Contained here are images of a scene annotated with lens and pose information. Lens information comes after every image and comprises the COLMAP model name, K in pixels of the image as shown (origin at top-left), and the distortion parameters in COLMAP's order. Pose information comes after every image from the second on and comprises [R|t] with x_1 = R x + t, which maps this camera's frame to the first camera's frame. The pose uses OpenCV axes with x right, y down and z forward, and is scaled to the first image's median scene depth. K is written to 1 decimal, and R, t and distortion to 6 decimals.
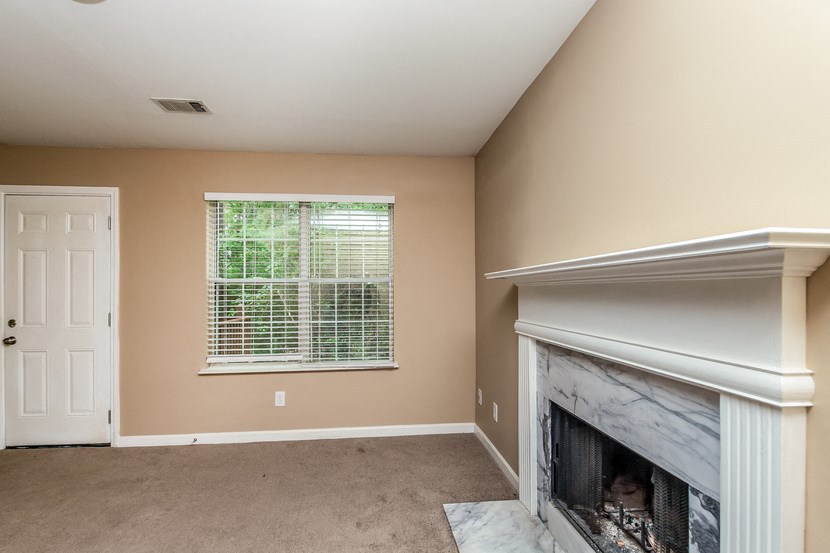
lens RADIAL K [[397.4, 0, 417.0], [0, 397.4, 292.4], [0, 0, 1]] dist [0.001687, 0.000055]
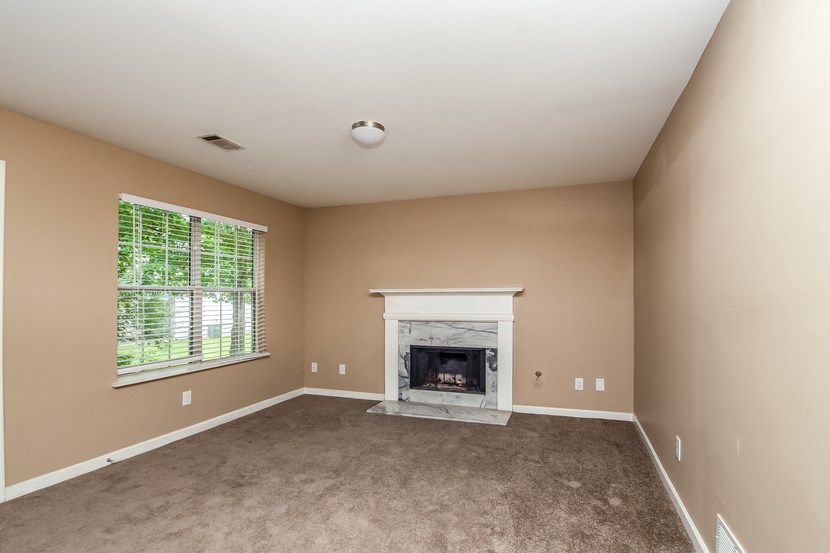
lens RADIAL K [[397.4, 0, 417.0], [0, 397.4, 292.4], [0, 0, 1]] dist [0.001687, 0.000055]
pose [[0.449847, 0.014494, 0.892988, -1.076456], [0.001952, 0.999850, -0.017212, 0.000366], [-0.893104, 0.009486, 0.449751, -0.054851]]
